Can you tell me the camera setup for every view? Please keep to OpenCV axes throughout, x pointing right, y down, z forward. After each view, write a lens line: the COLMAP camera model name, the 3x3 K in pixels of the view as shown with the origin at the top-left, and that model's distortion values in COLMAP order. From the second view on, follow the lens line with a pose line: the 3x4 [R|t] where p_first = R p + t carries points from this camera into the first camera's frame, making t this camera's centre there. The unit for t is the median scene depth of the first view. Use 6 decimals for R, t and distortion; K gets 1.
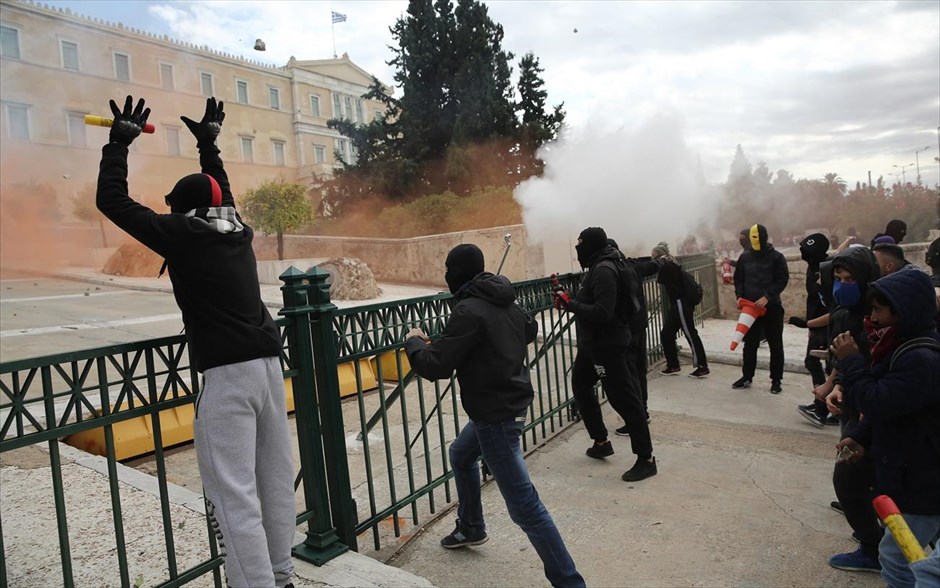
lens RADIAL K [[628.5, 0, 467.1], [0, 628.5, 282.3], [0, 0, 1]] dist [-0.061608, -0.001003]
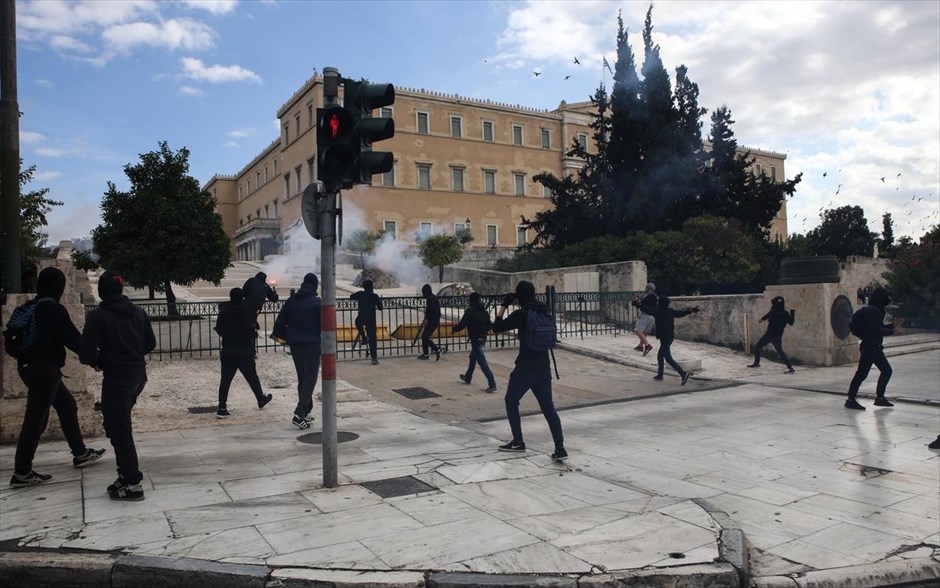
lens RADIAL K [[663.1, 0, 470.0], [0, 663.1, 294.0], [0, 0, 1]] dist [-0.004442, -0.001034]
pose [[0.882290, 0.065545, -0.466121, 0.273831], [-0.073602, 0.997287, 0.000919, -0.005765], [0.464917, 0.033496, 0.884720, -0.233853]]
